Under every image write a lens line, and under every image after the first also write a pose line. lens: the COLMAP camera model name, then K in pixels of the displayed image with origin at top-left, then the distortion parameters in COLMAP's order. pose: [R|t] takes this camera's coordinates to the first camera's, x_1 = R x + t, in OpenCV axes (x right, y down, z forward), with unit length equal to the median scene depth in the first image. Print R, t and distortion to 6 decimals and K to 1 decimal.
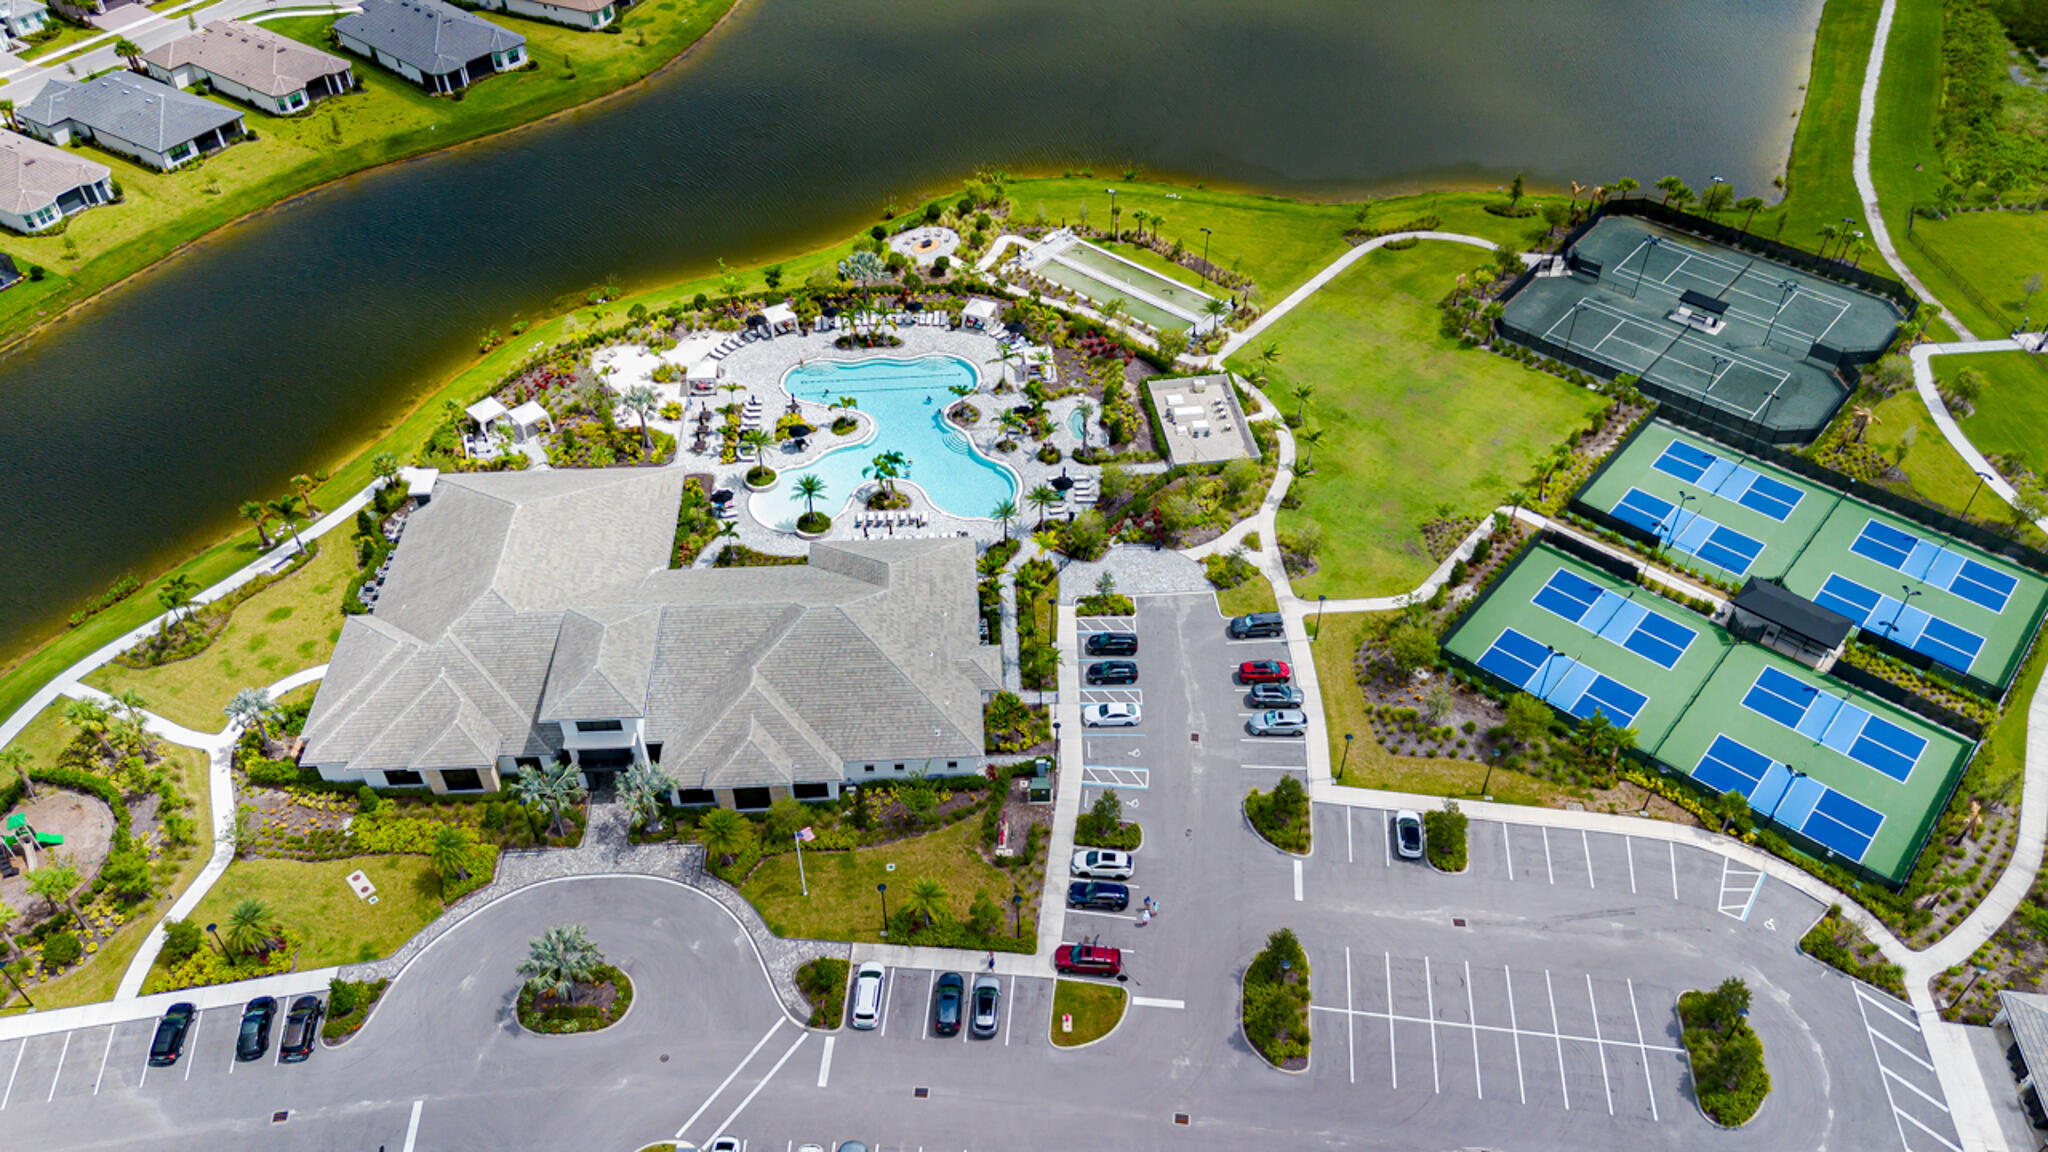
lens RADIAL K [[1431.8, 0, 1024.0], [0, 1431.8, 576.0], [0, 0, 1]] dist [0.033001, -0.001590]
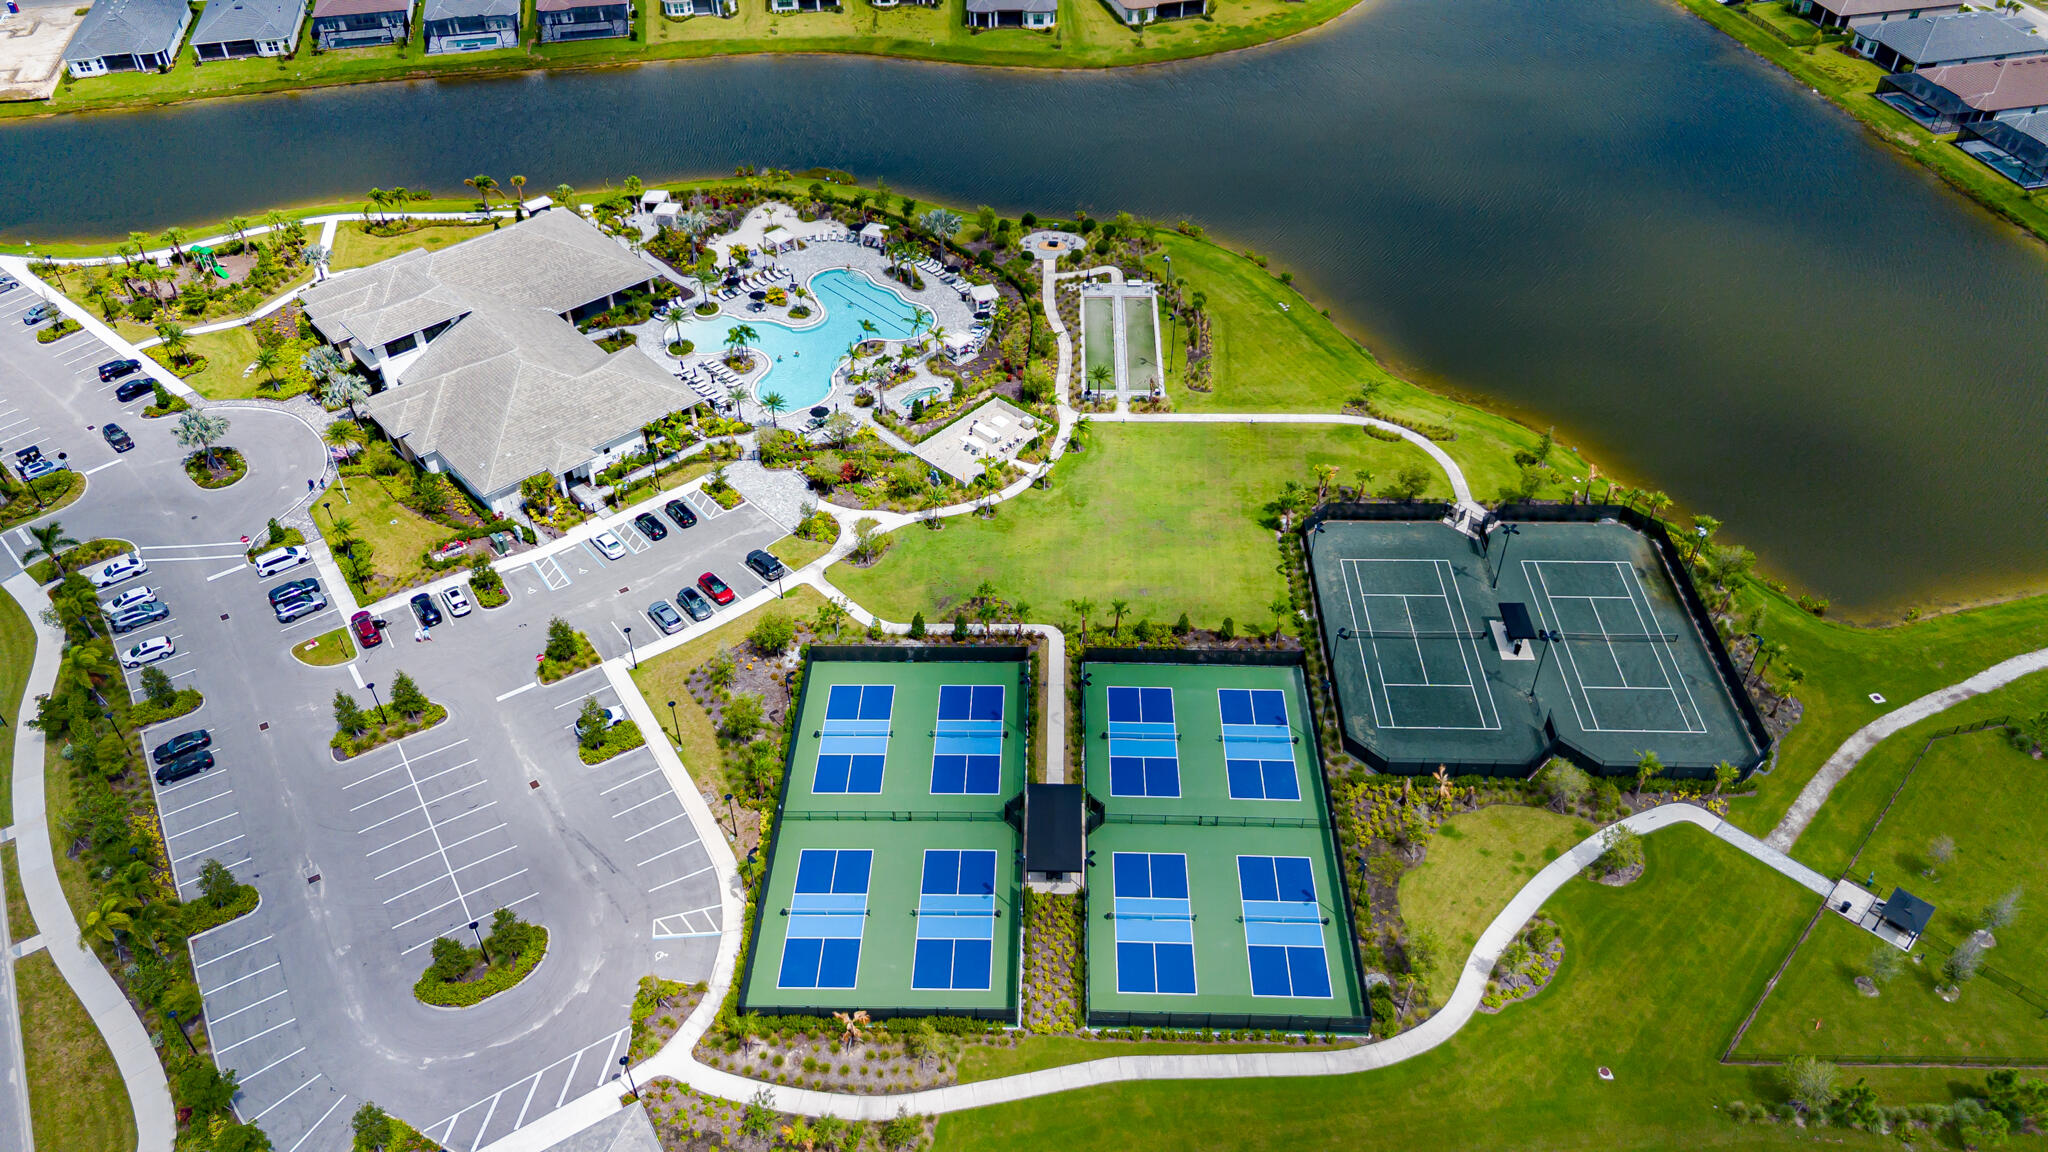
lens RADIAL K [[1424.5, 0, 1024.0], [0, 1424.5, 576.0], [0, 0, 1]] dist [0.044804, -0.000550]
pose [[0.644170, 0.503634, -0.575671, 0.767292], [-0.529808, 0.836634, 0.139091, -0.179440], [0.551678, 0.215397, 0.805764, 0.177108]]
